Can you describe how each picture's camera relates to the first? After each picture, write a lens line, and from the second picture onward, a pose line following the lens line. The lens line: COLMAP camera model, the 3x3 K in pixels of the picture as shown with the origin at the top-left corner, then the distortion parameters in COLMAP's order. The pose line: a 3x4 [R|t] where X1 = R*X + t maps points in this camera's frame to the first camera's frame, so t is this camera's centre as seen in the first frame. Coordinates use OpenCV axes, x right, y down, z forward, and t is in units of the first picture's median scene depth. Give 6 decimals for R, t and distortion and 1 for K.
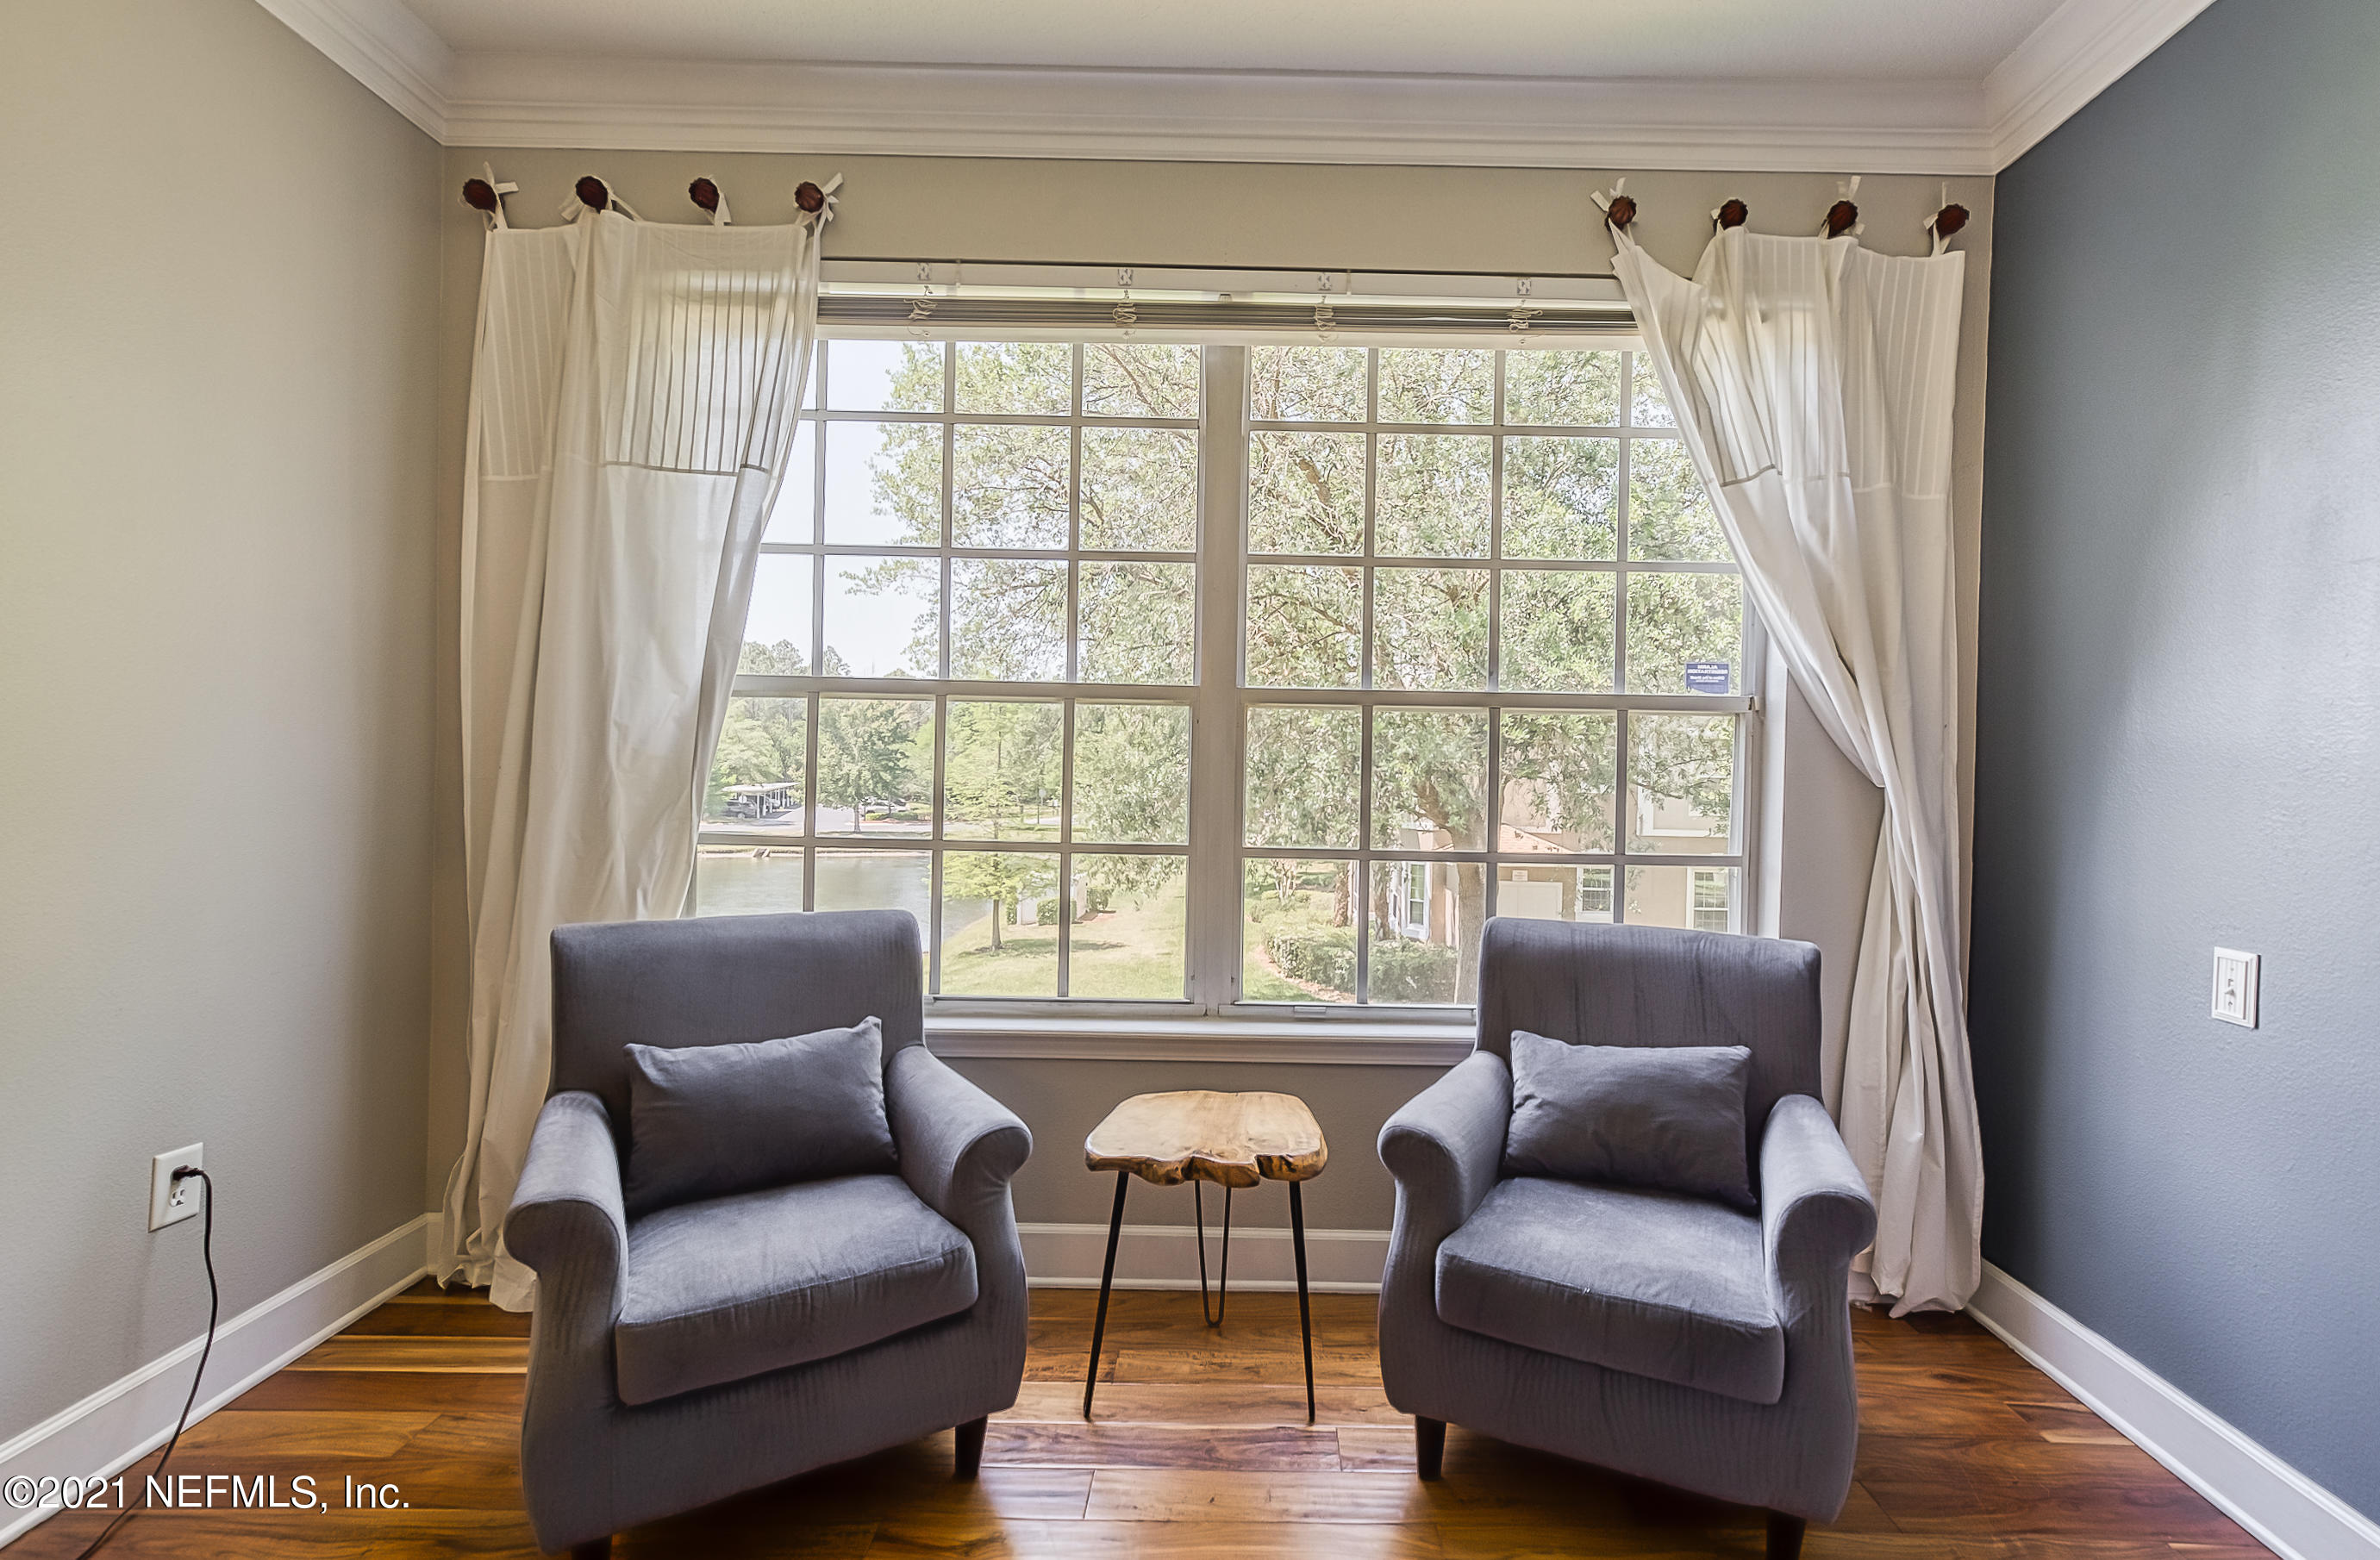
lens RADIAL K [[1076.7, 0, 1201.5], [0, 1076.7, 781.7], [0, 0, 1]] dist [0.000568, 0.000544]
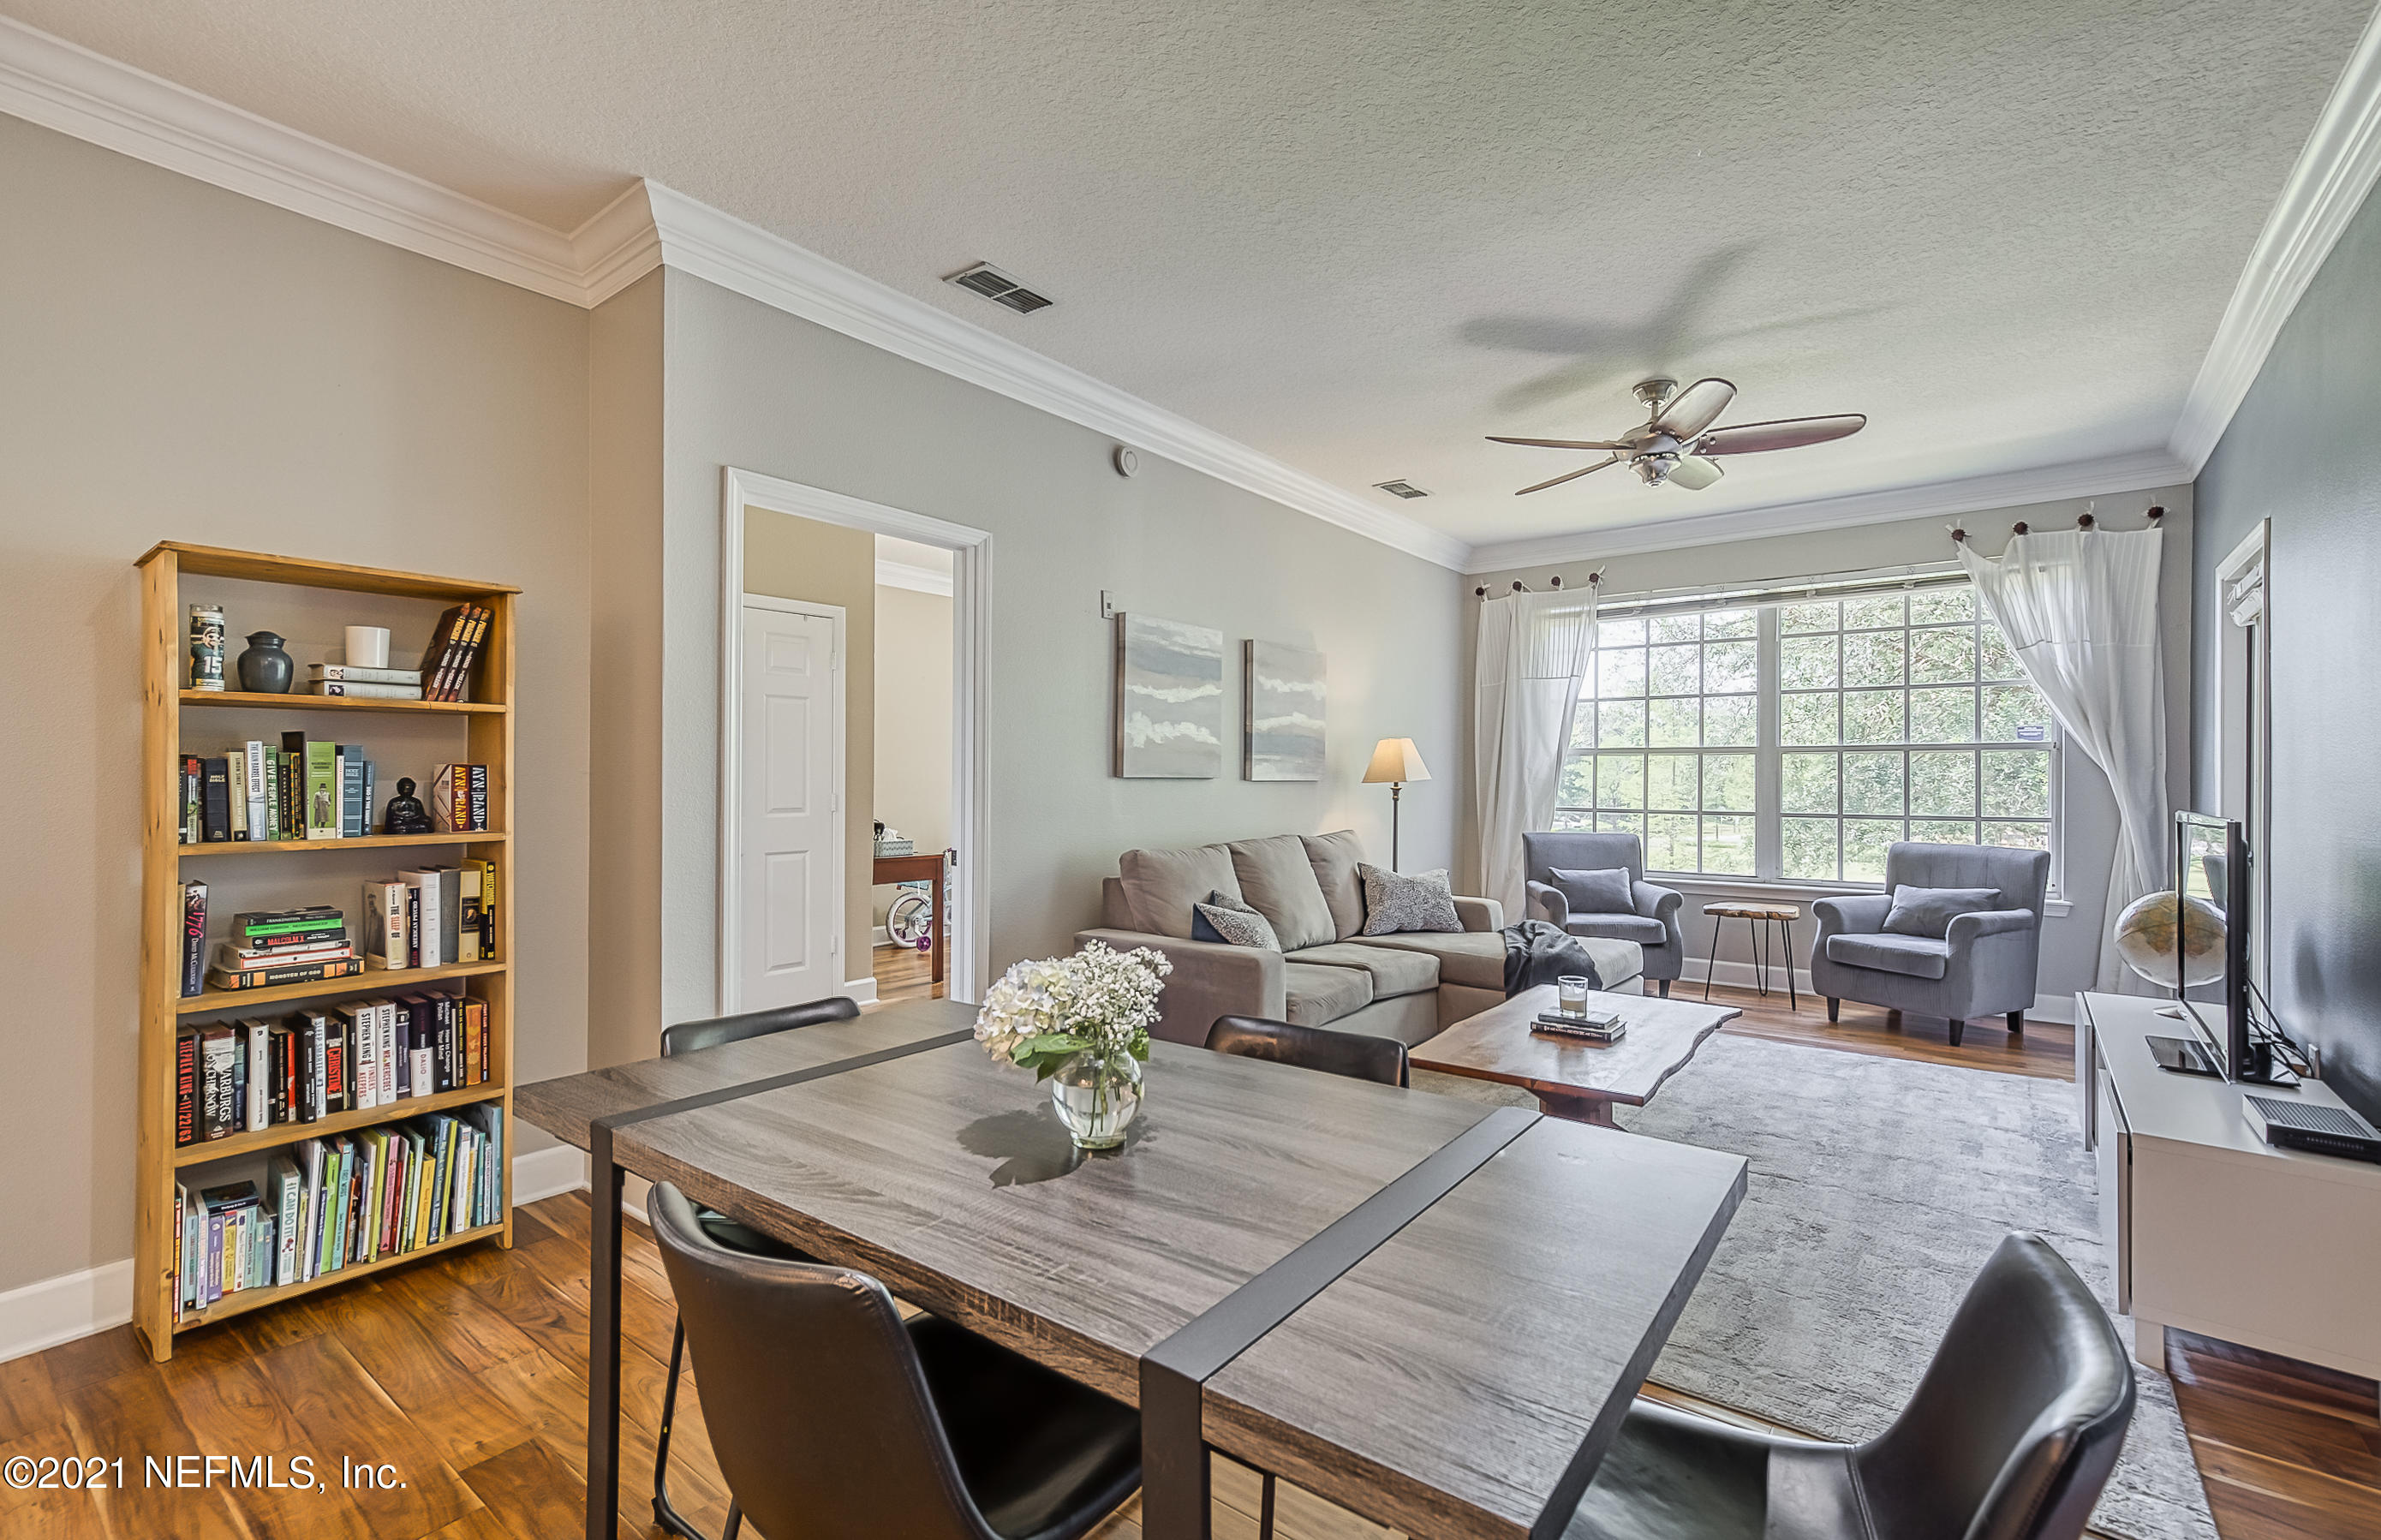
lens RADIAL K [[1048.9, 0, 1197.0], [0, 1048.9, 774.3], [0, 0, 1]] dist [-0.006605, 0.005984]
pose [[0.814564, -0.019661, -0.579740, 0.353674], [0.004592, 0.999613, -0.027449, 0.034680], [0.580055, 0.019697, 0.814339, -1.756853]]
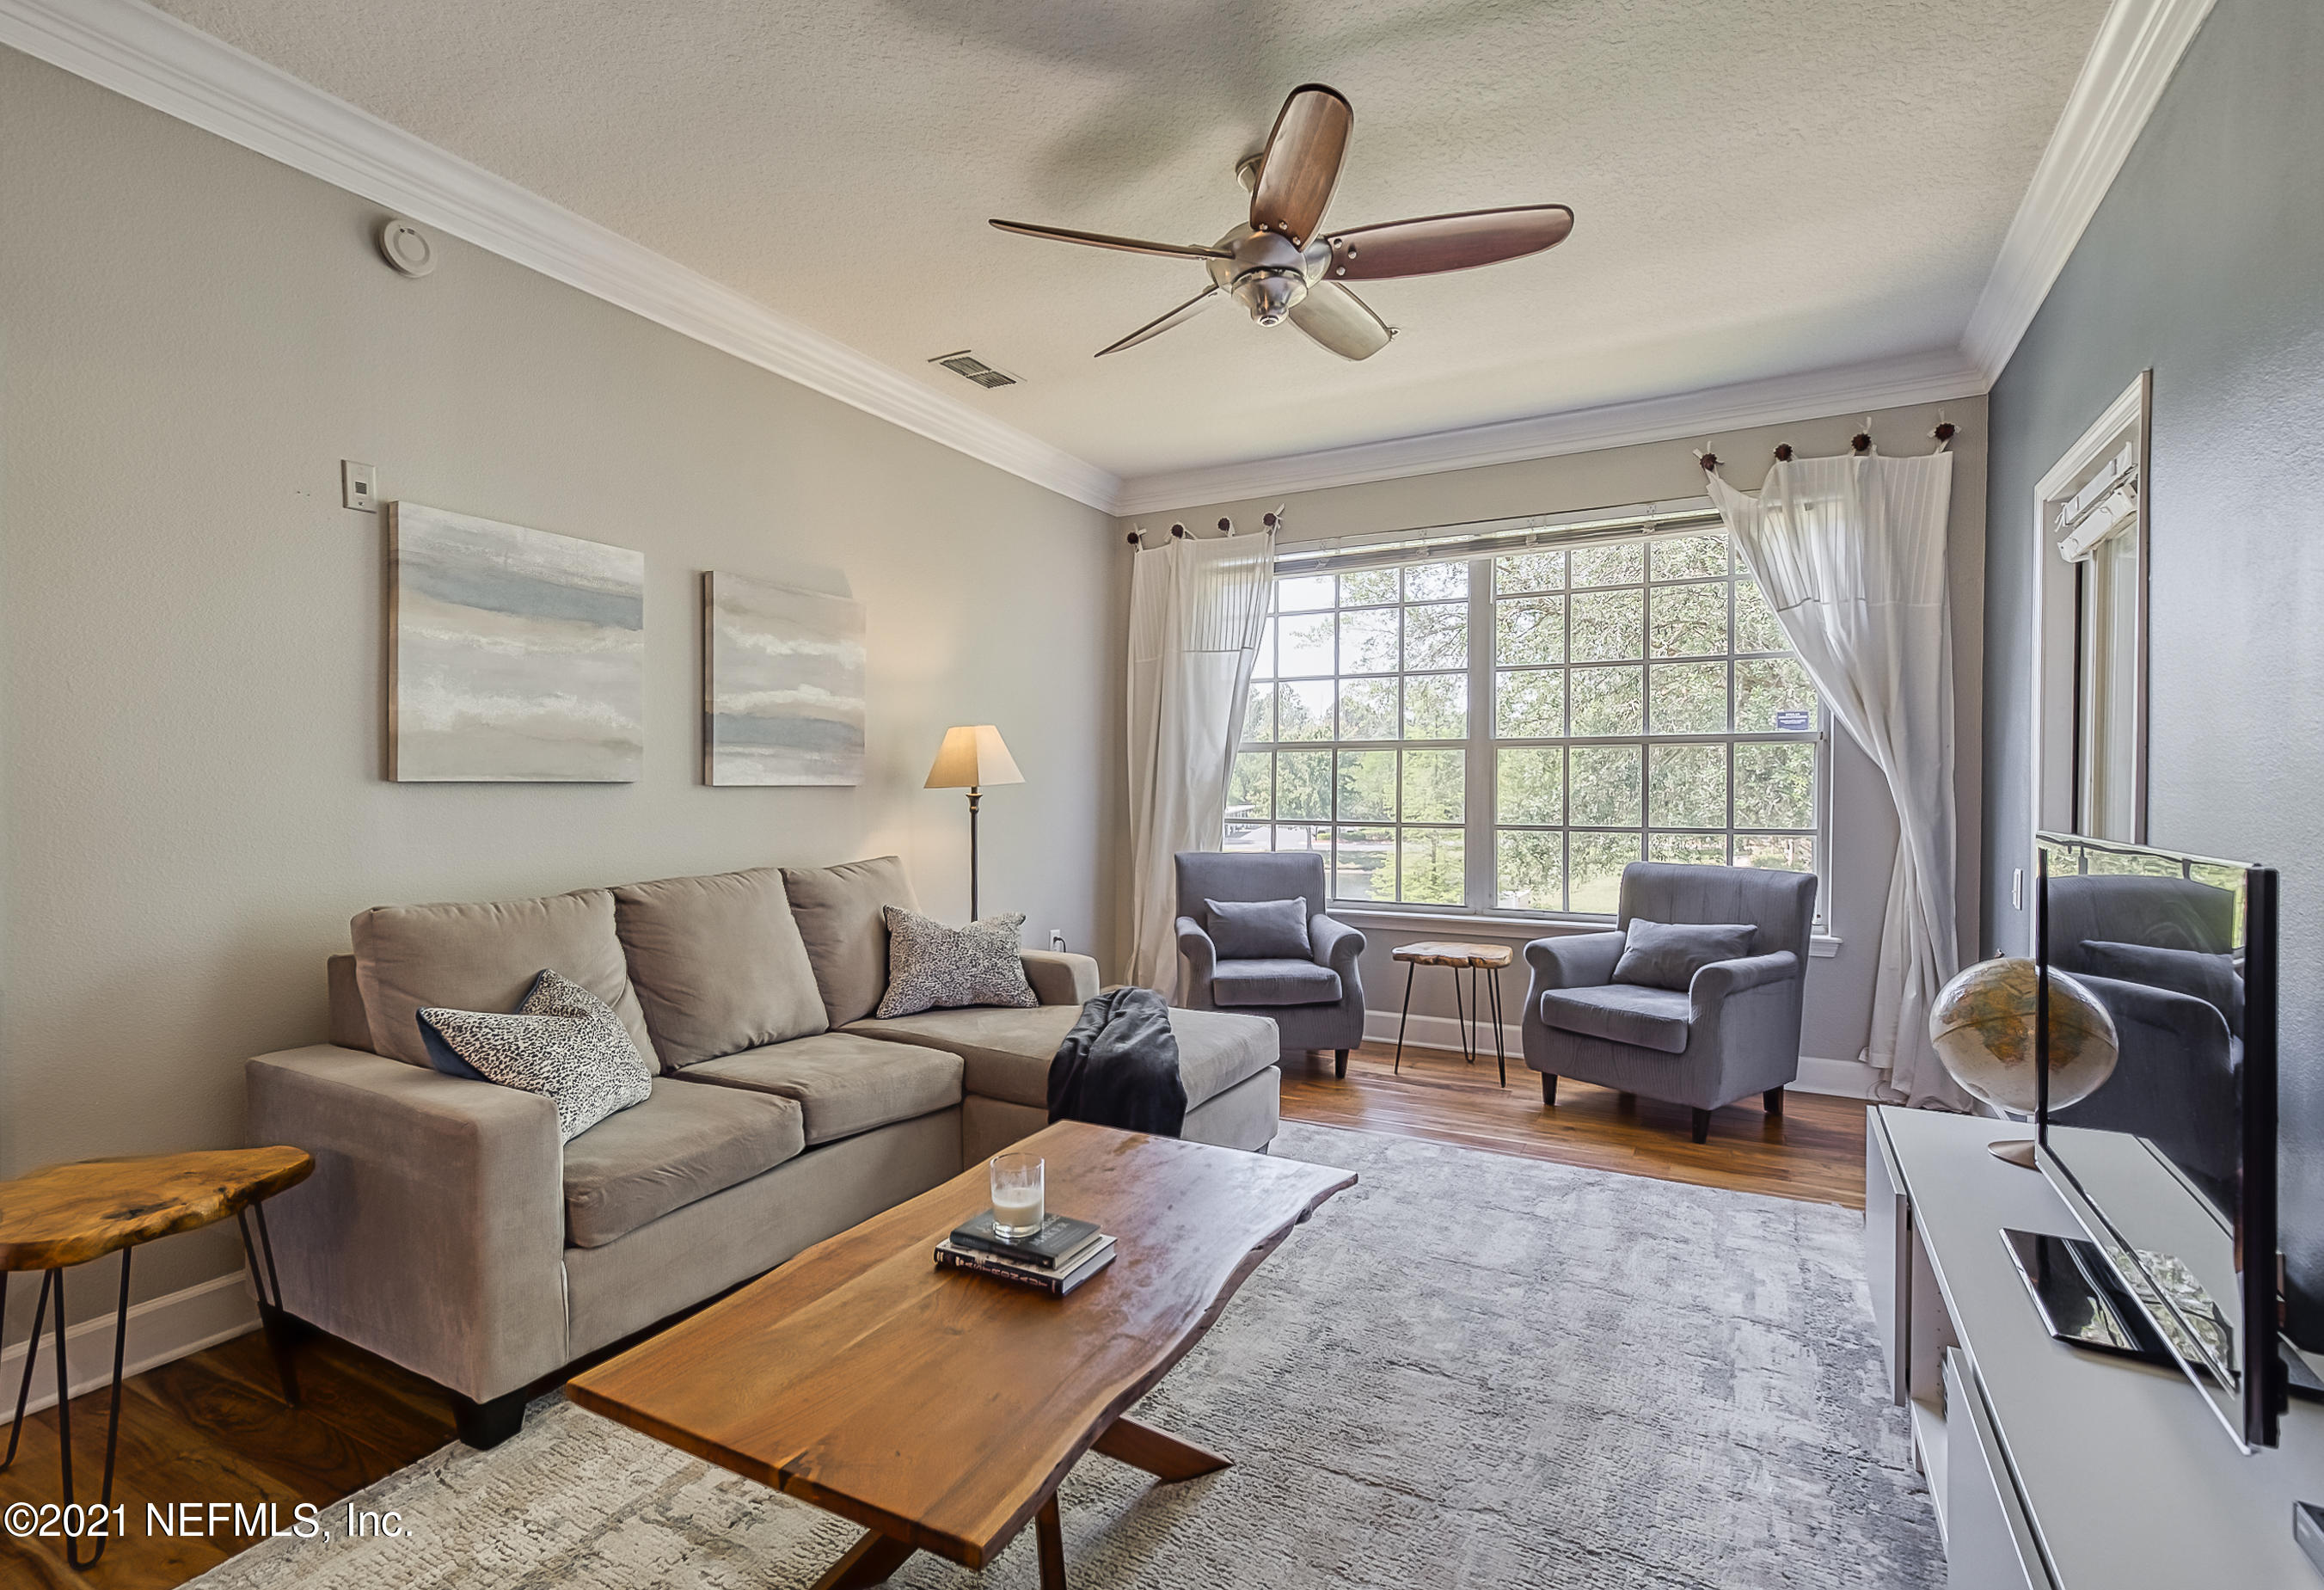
lens RADIAL K [[1100.0, 0, 1102.7], [0, 1100.0, 797.4], [0, 0, 1]] dist [0.000496, -0.000318]
pose [[0.879861, -0.014445, -0.475012, 0.366786], [0.011347, 0.999892, -0.009389, 0.025731], [0.475096, 0.002871, 0.879929, -1.059045]]
